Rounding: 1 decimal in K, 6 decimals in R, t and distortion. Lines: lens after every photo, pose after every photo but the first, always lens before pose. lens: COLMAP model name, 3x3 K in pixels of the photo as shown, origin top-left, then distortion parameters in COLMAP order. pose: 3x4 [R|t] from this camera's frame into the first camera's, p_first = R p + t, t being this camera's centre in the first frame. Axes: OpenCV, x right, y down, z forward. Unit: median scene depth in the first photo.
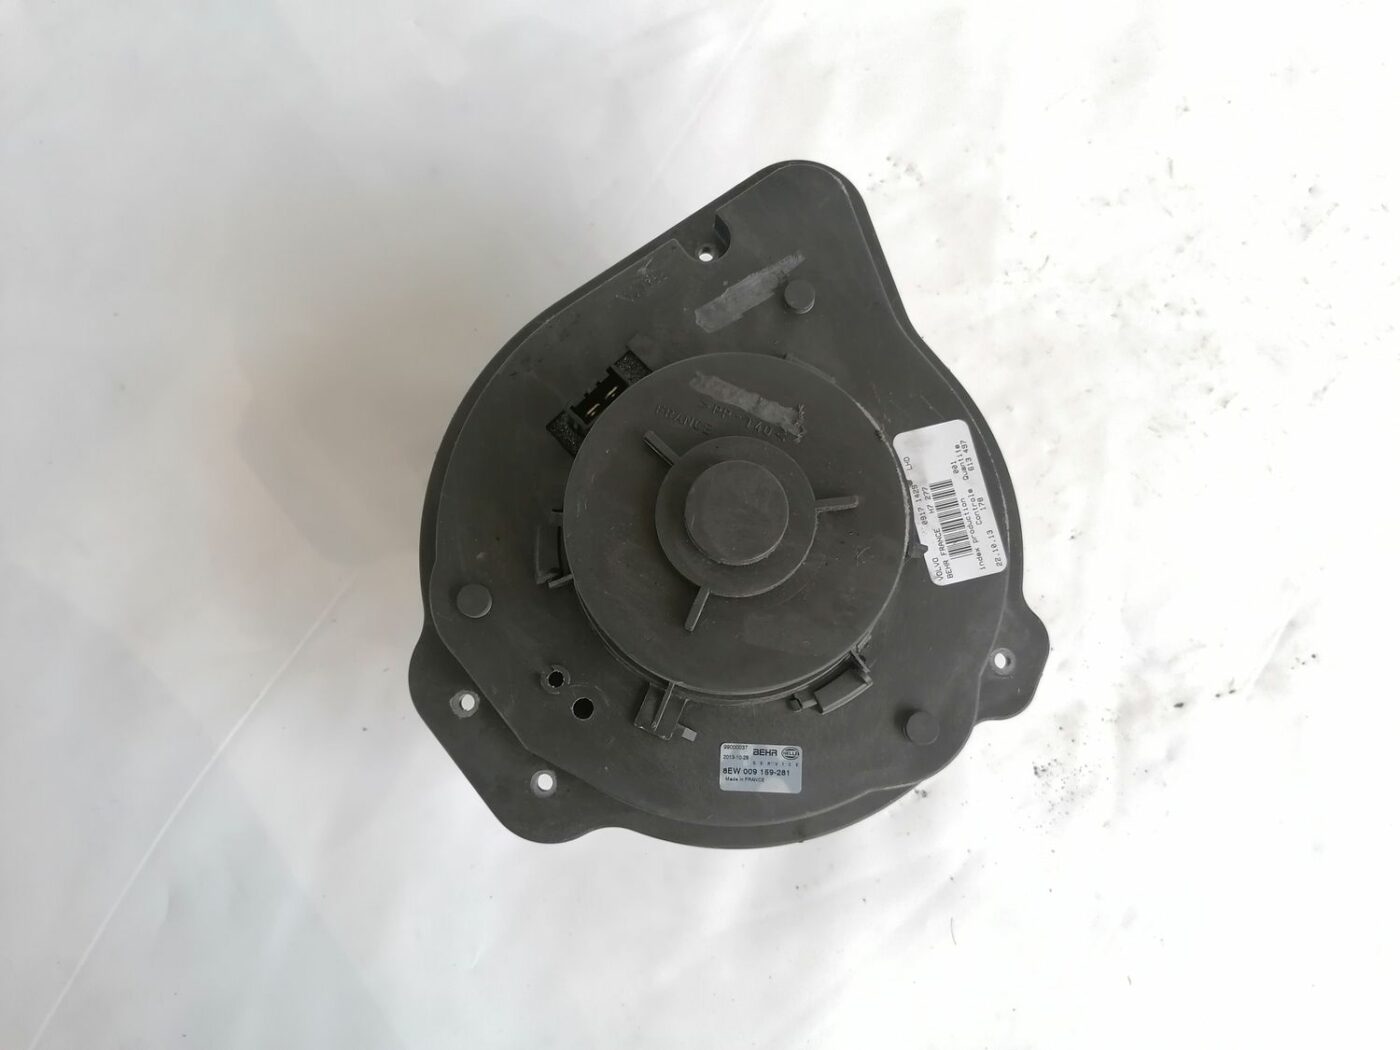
lens RADIAL K [[1096.2, 0, 707.5], [0, 1096.2, 526.7], [0, 0, 1]] dist [0.009697, -0.064944]
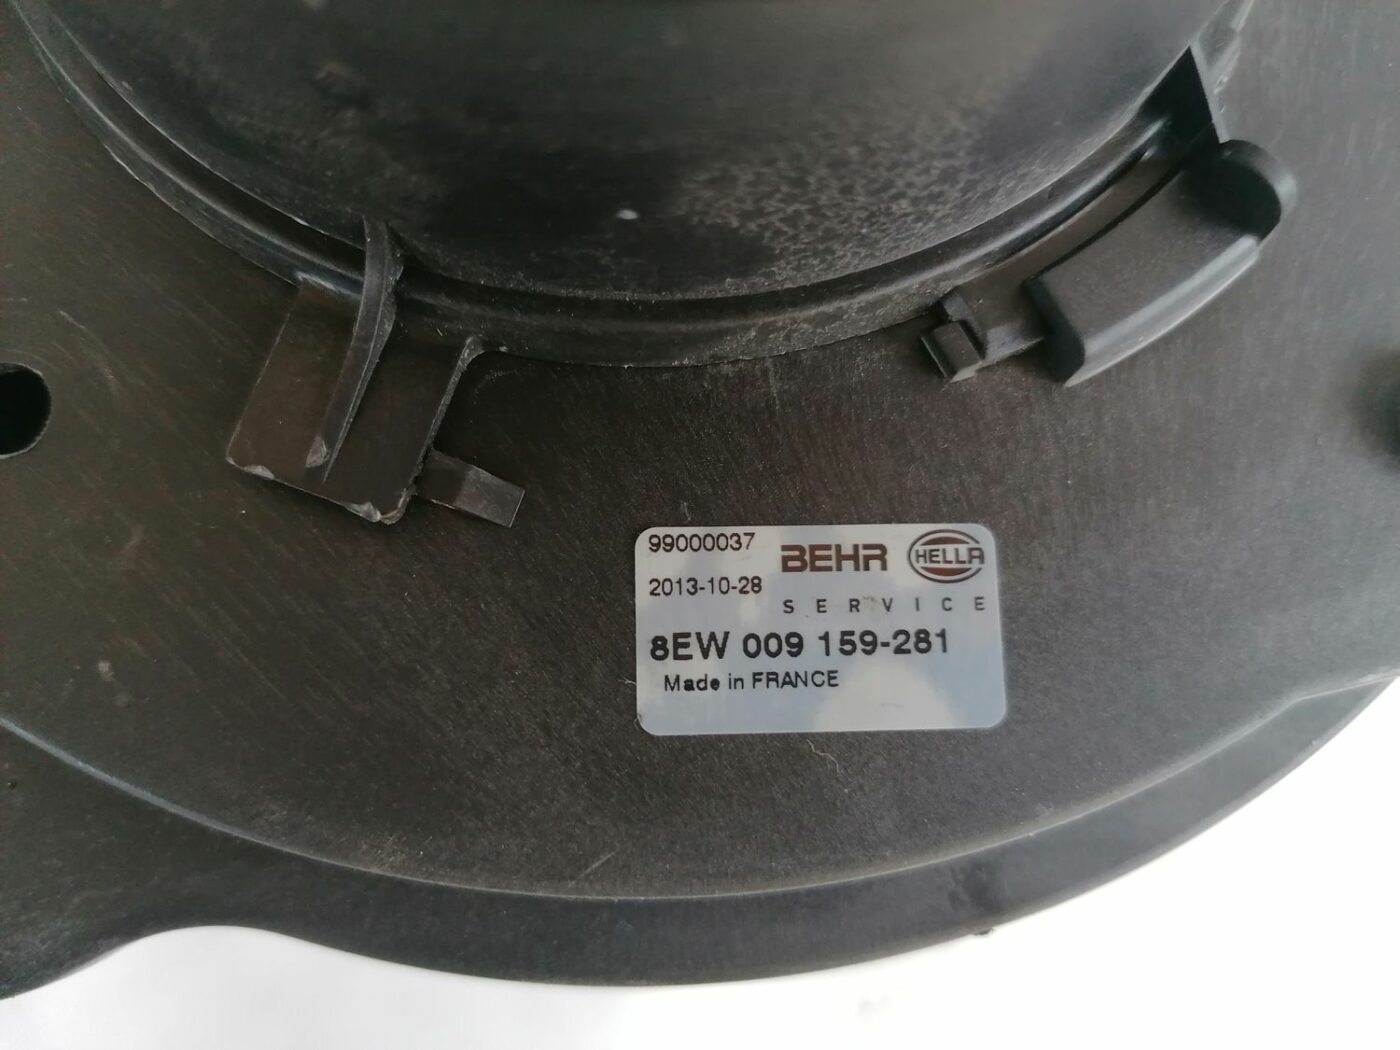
lens RADIAL K [[1096.2, 0, 694.8], [0, 1096.2, 527.1], [0, 0, 1]] dist [0.009697, -0.064944]
pose [[0.995445, -0.049292, 0.081602, 0.006478], [0.047740, 0.998642, 0.020866, 0.193849], [-0.082520, -0.016875, 0.996447, 0.781043]]
